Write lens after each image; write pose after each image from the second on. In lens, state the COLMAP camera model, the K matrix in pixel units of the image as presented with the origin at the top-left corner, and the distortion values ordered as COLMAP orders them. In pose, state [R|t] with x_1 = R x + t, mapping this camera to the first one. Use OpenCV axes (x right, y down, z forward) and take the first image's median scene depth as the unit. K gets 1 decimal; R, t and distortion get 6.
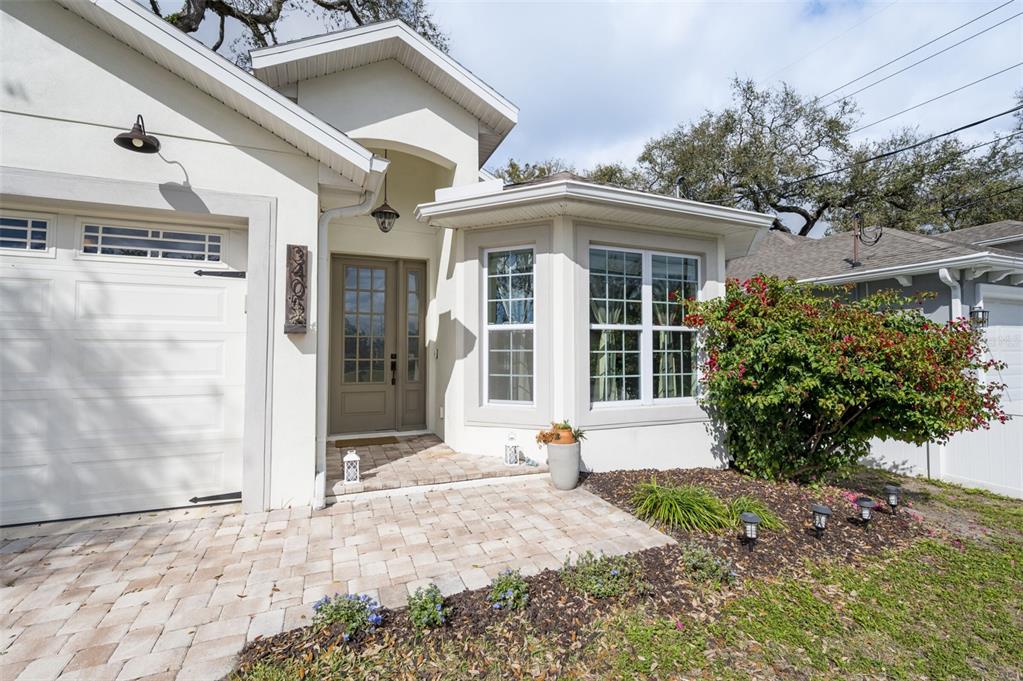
lens RADIAL K [[449.3, 0, 511.5], [0, 449.3, 340.5], [0, 0, 1]] dist [-0.013058, -0.000197]
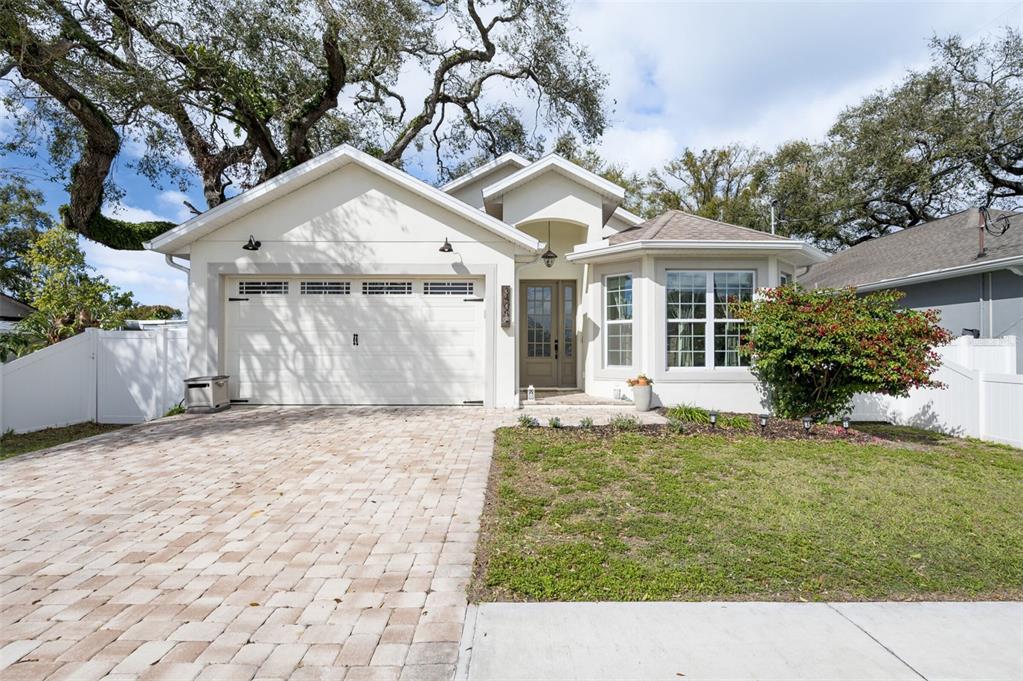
lens RADIAL K [[449.3, 0, 511.5], [0, 449.3, 340.5], [0, 0, 1]] dist [-0.013058, -0.000197]
pose [[0.923407, -0.002471, -0.383814, 0.280541], [0.007572, 0.999902, 0.011778, 0.018251], [0.383748, -0.013782, 0.923335, -0.743109]]
